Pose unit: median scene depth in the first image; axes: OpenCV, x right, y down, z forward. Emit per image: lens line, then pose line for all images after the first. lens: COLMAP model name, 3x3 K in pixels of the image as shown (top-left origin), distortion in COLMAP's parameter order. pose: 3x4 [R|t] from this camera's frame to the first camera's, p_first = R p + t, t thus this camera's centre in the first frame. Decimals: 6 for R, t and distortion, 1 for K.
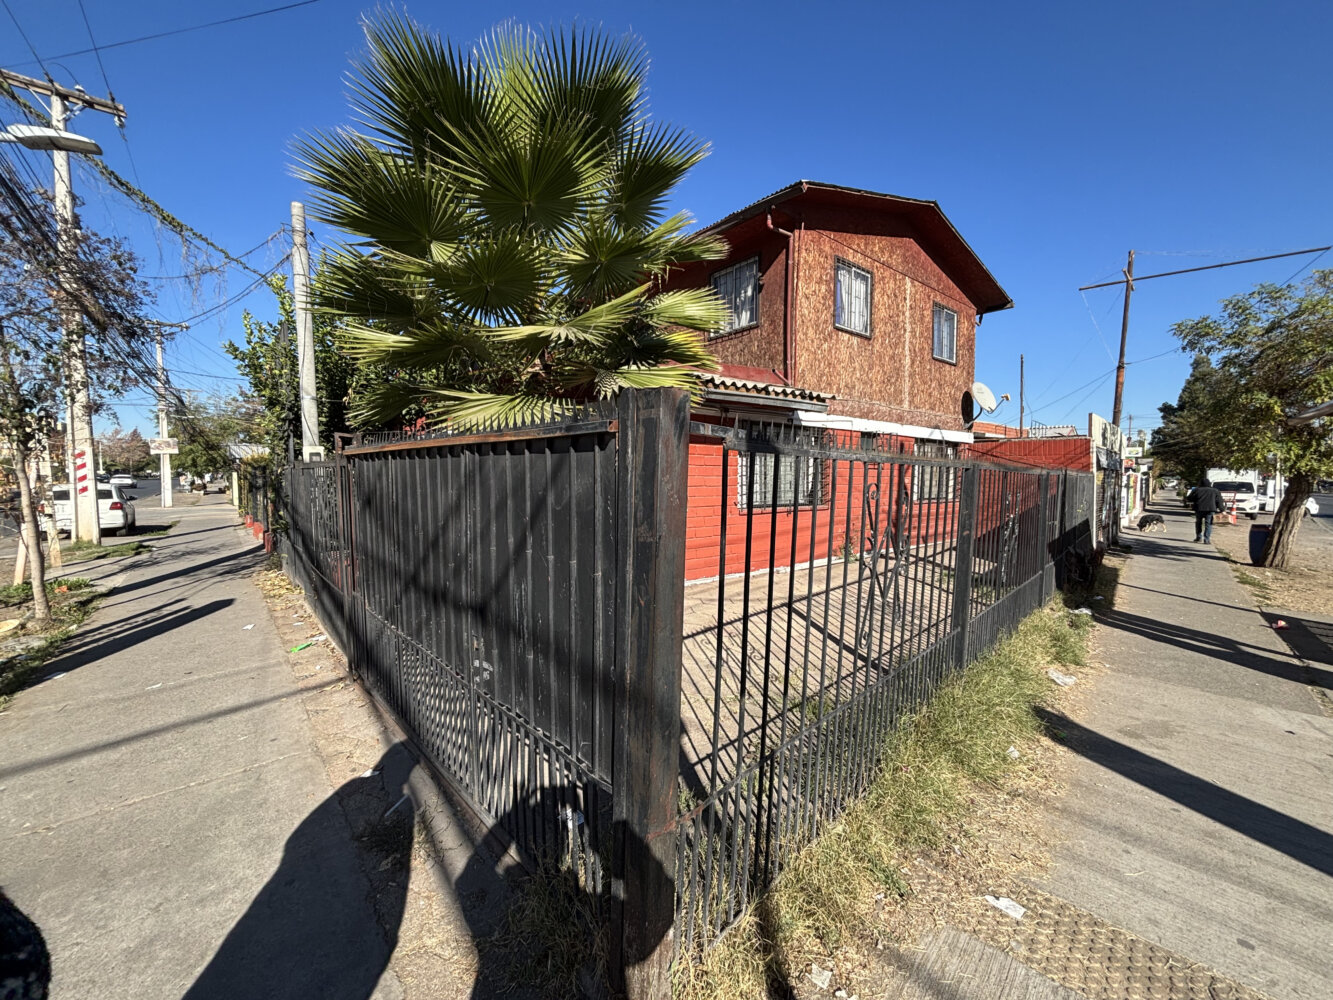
lens RADIAL K [[536.1, 0, 666.7], [0, 536.1, 496.9], [0, 0, 1]] dist [-0.001342, 0.000750]
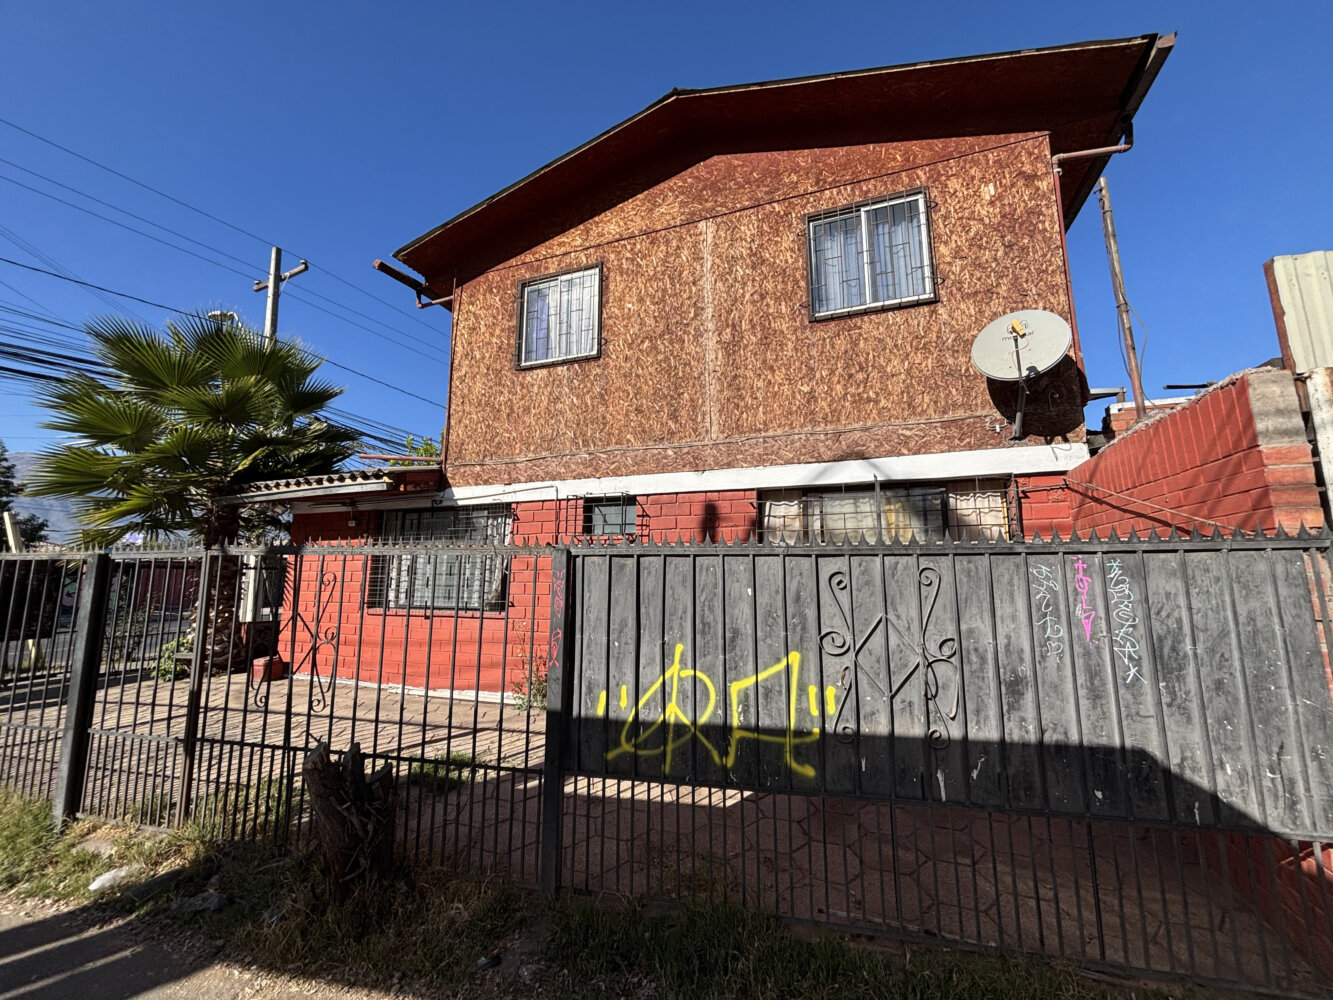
lens RADIAL K [[535.0, 0, 666.5], [0, 535.0, 500.0], [0, 0, 1]] dist [-0.004747, 0.002405]
pose [[0.468817, -0.129470, -0.873755, 0.882893], [-0.041153, 0.984924, -0.168023, -0.017014], [0.882336, 0.114730, 0.456420, 0.733963]]
